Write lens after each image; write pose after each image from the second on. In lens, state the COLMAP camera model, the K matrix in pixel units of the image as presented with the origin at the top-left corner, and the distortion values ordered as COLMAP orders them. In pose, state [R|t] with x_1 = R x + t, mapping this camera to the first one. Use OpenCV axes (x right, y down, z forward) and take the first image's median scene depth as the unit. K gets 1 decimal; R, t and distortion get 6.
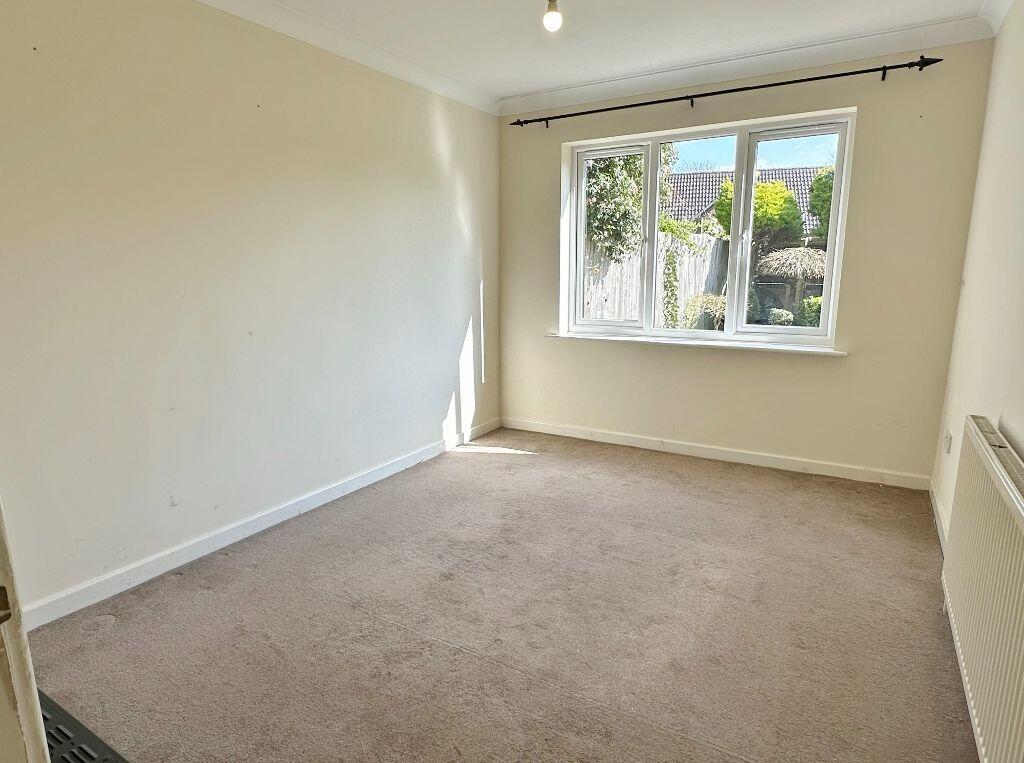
lens RADIAL K [[589.9, 0, 511.0], [0, 589.9, 383.3], [0, 0, 1]] dist [0.002880, 0.000196]
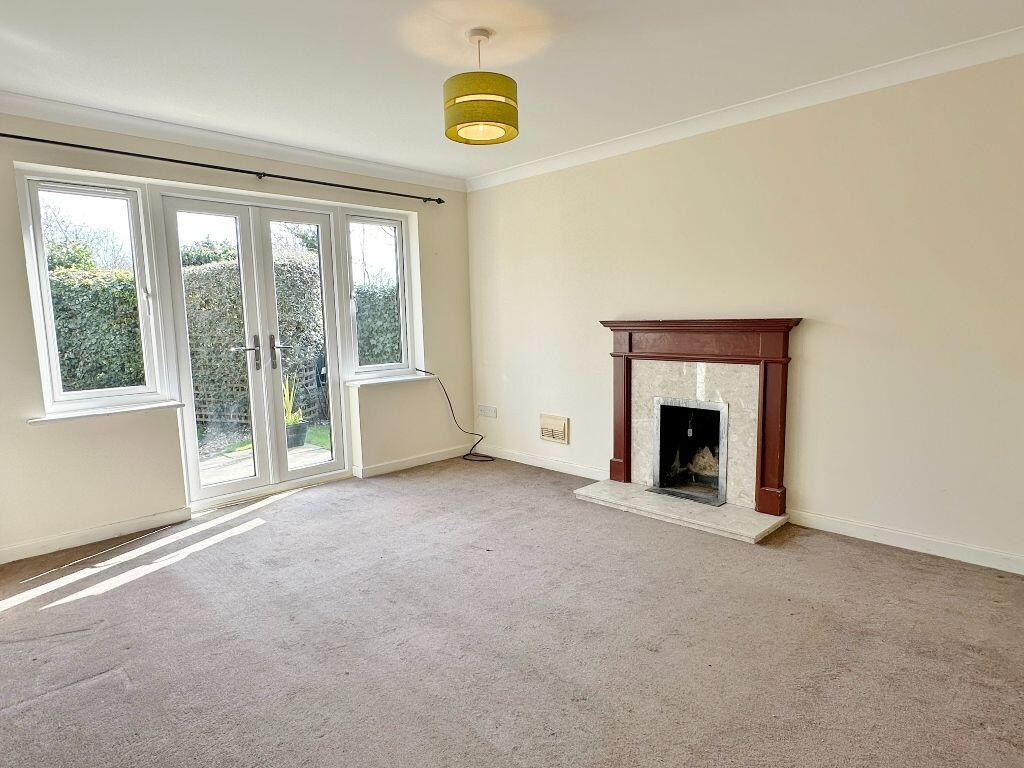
lens RADIAL K [[589.9, 0, 512.0], [0, 589.9, 385.2], [0, 0, 1]] dist [0.002880, 0.000196]
pose [[0.235529, -0.109355, 0.965695, -0.620778], [0.207570, 0.976382, 0.059940, -0.056104], [-0.949442, 0.186332, 0.252666, 0.311942]]
